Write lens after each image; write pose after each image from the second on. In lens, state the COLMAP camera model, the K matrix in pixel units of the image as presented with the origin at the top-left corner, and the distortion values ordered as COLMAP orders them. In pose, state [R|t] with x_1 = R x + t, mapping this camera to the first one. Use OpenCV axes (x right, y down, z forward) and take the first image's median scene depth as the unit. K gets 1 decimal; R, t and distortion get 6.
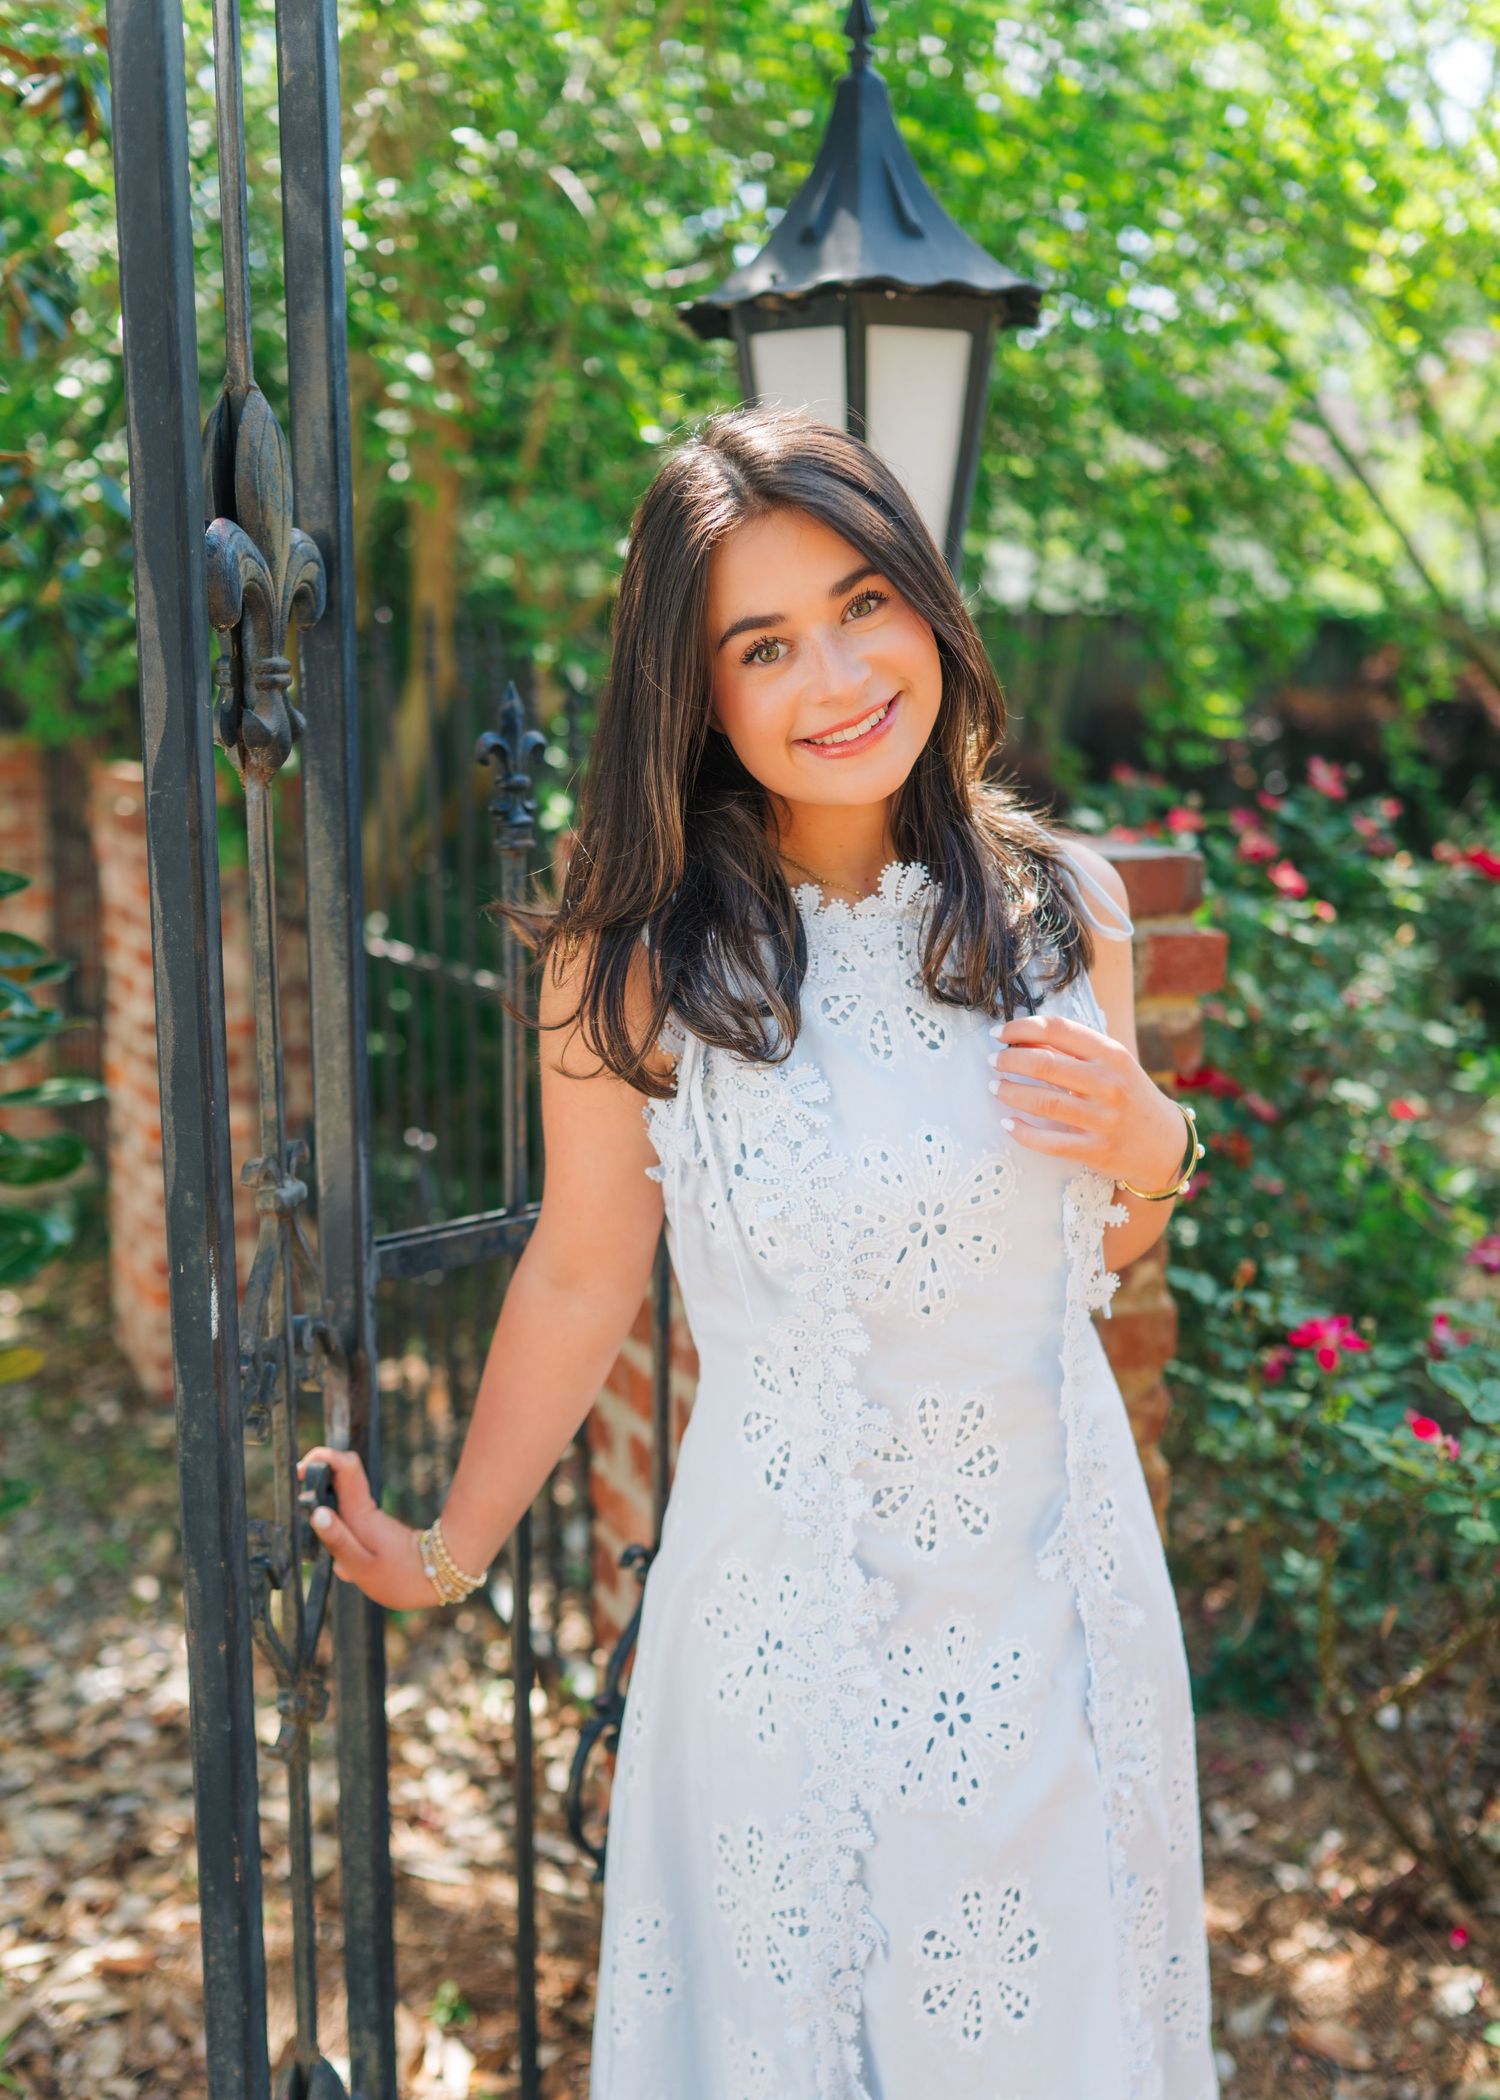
lens RADIAL K [[2243.6, 0, 746.0], [0, 2243.6, 1146.4], [0, 0, 1]] dist [0.002825, 0.005336]
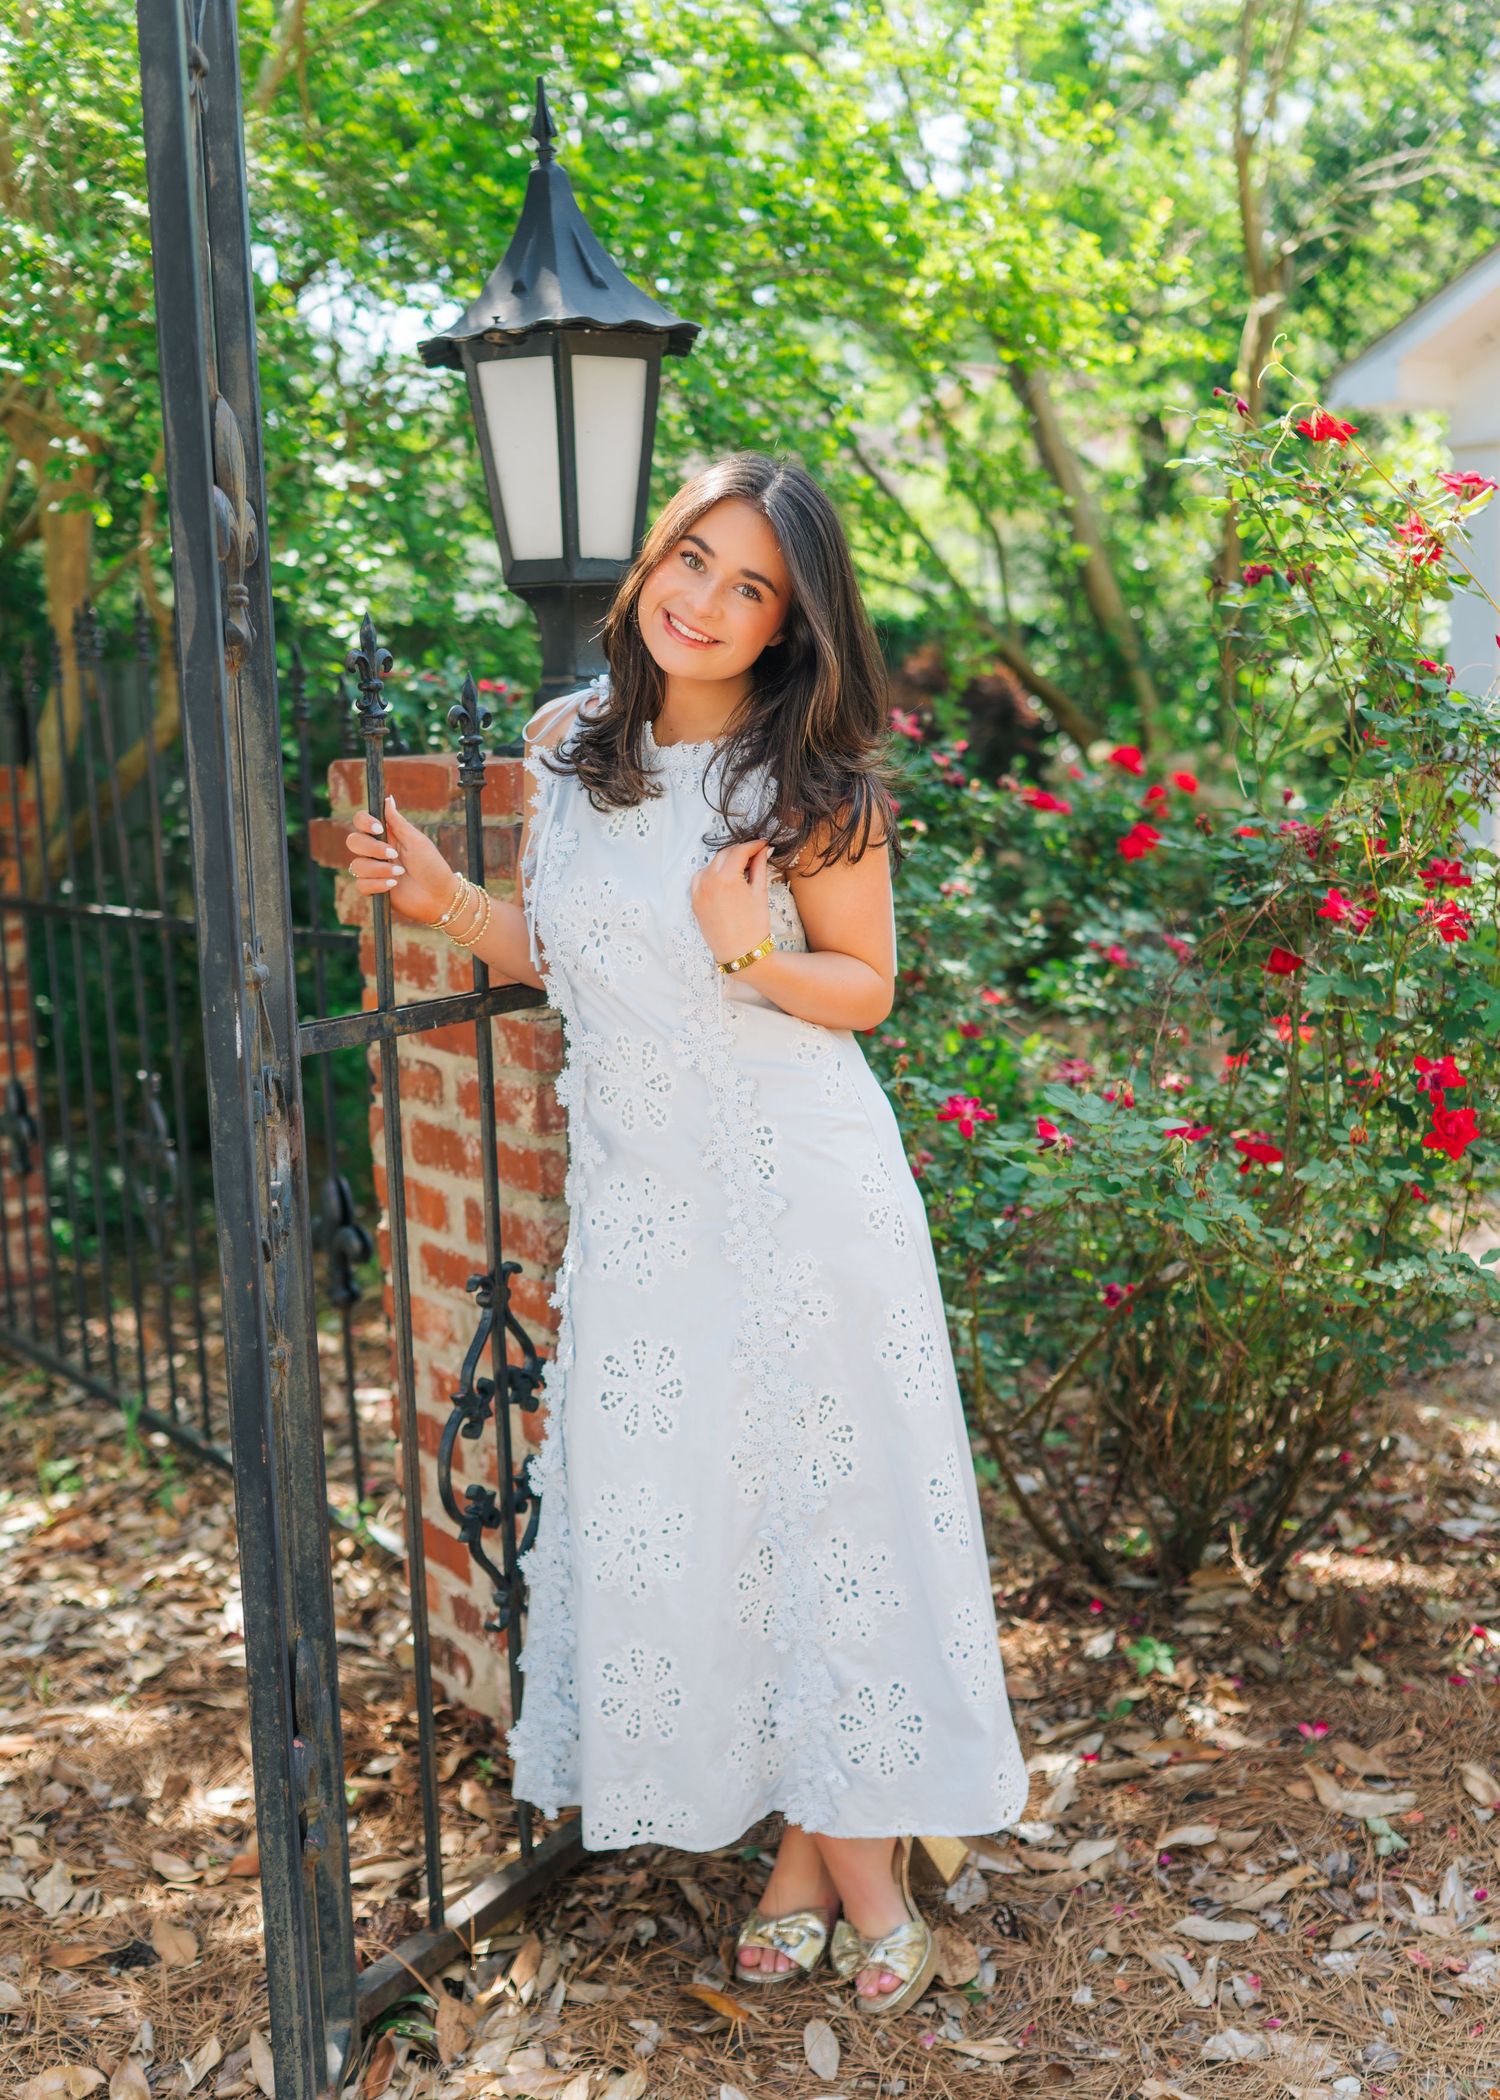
lens RADIAL K [[2172.5, 0, 865.0], [0, 2172.5, 1124.2], [0, 0, 1]] dist [-0.018233, -0.027870]
pose [[0.968993, -0.083415, 0.232581, -0.077769], [0.085858, 0.996307, -0.000382, 0.069280], [-0.231690, 0.020339, 0.972577, -0.185555]]
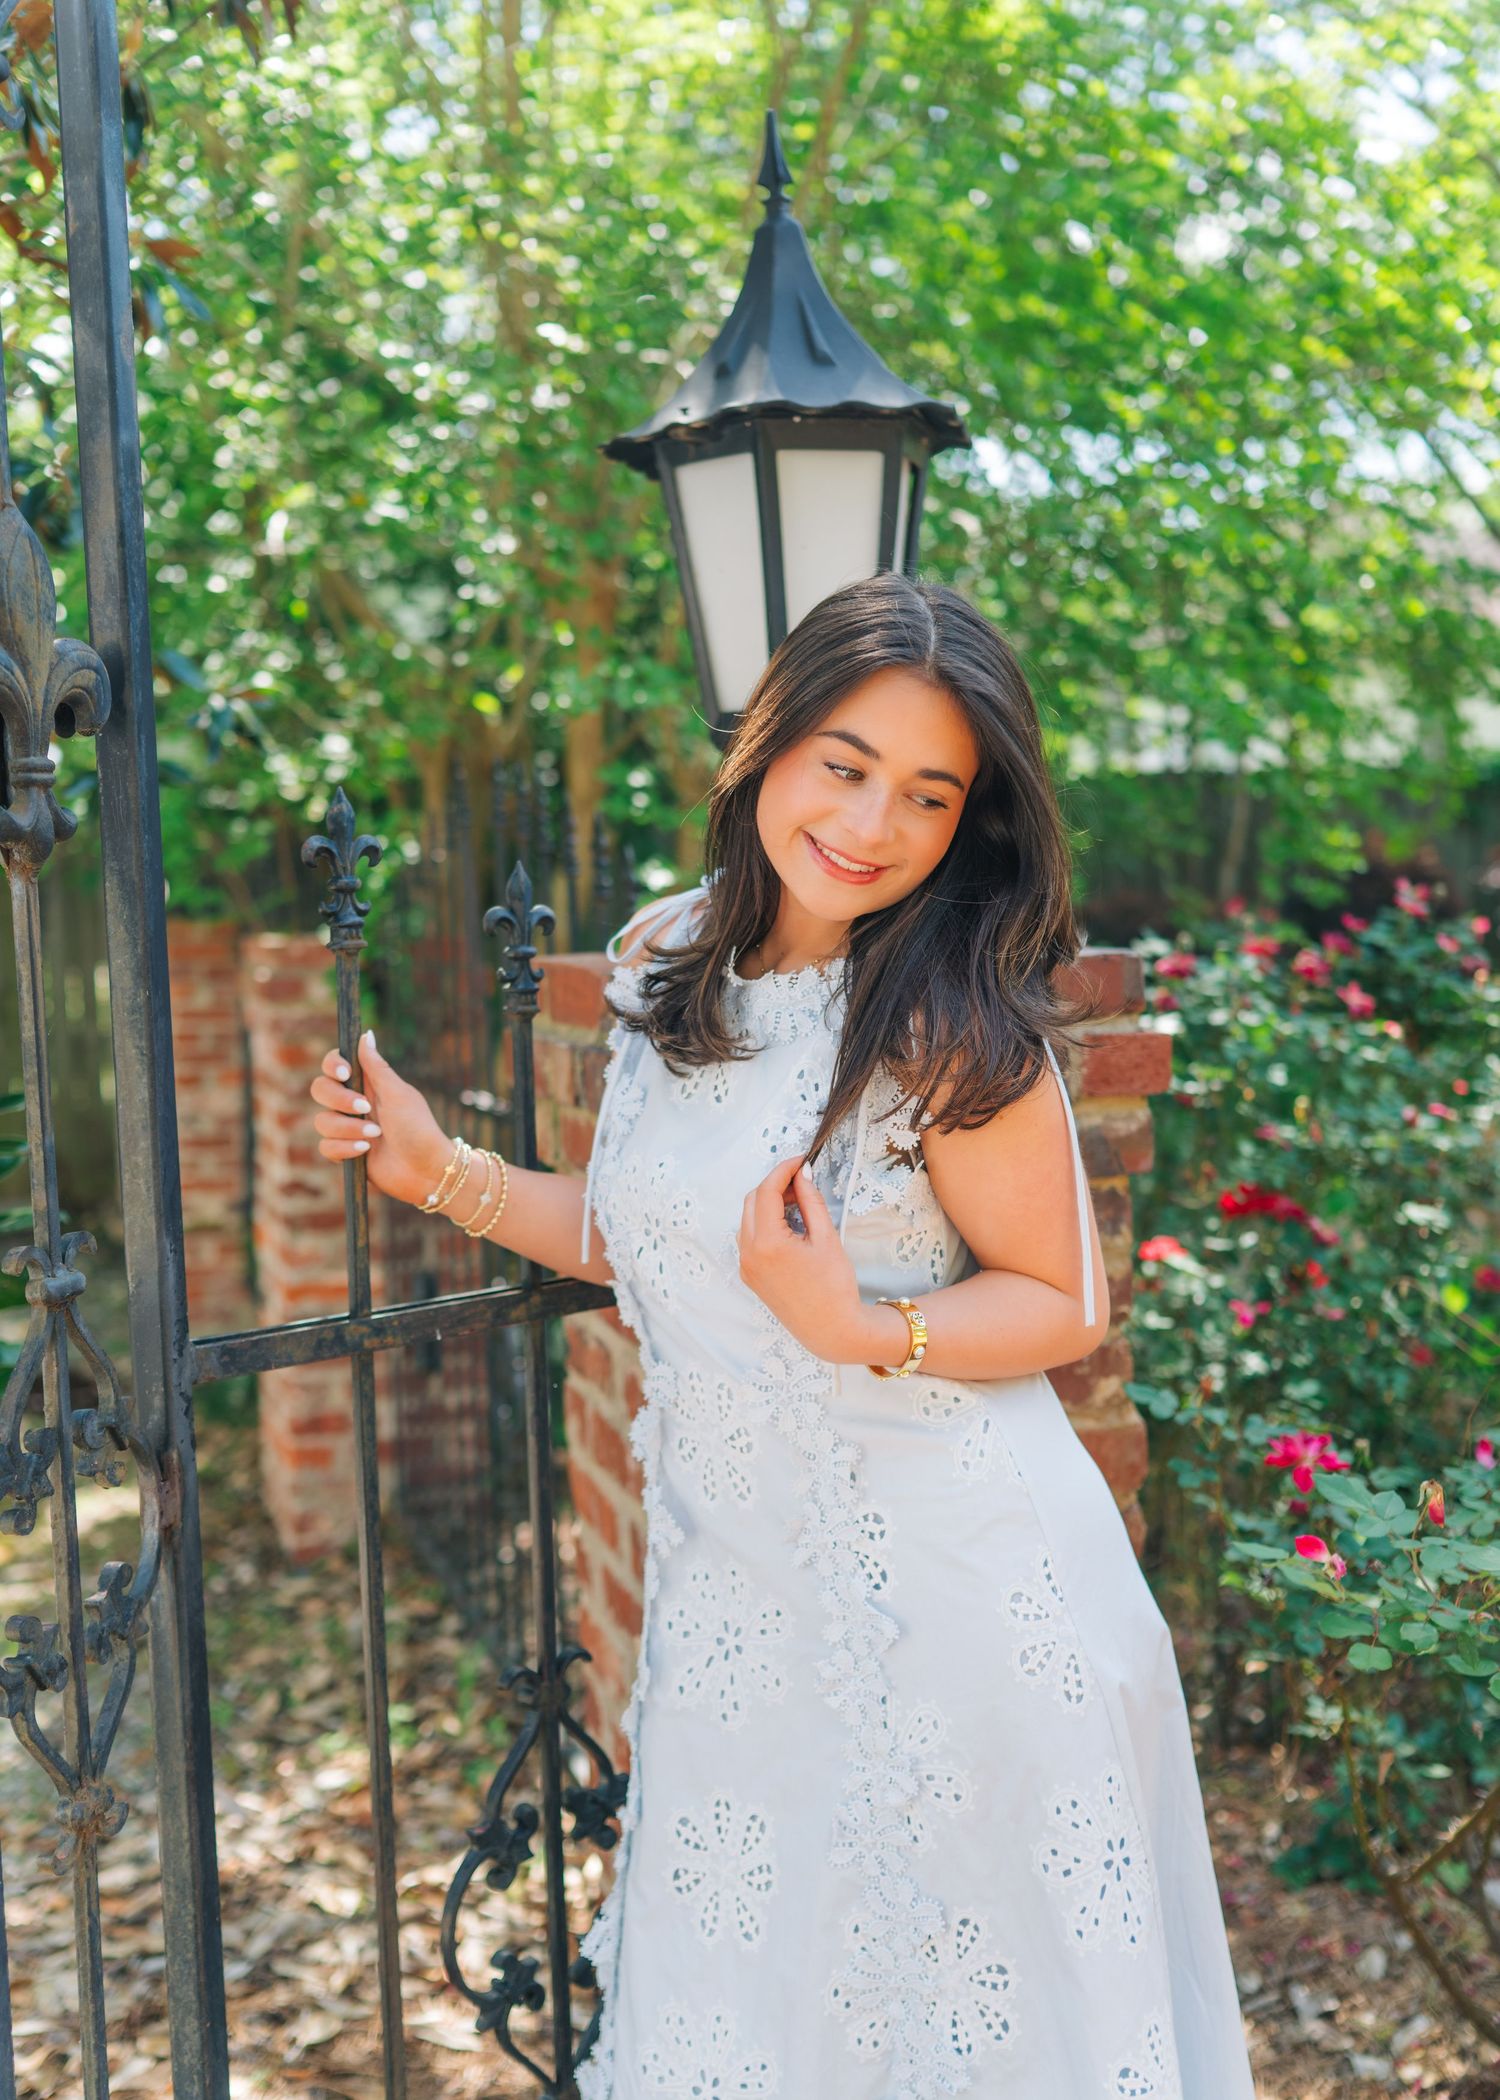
lens RADIAL K [[2249.4, 0, 741.2], [0, 2249.4, 1040.8], [0, 0, 1]] dist [-0.000268, -0.018083]
pose [[0.993646, -0.027235, -0.109209, 0.098519], [0.013544, 0.992165, -0.124197, 0.019771], [0.111736, 0.121929, 0.986229, 0.013623]]
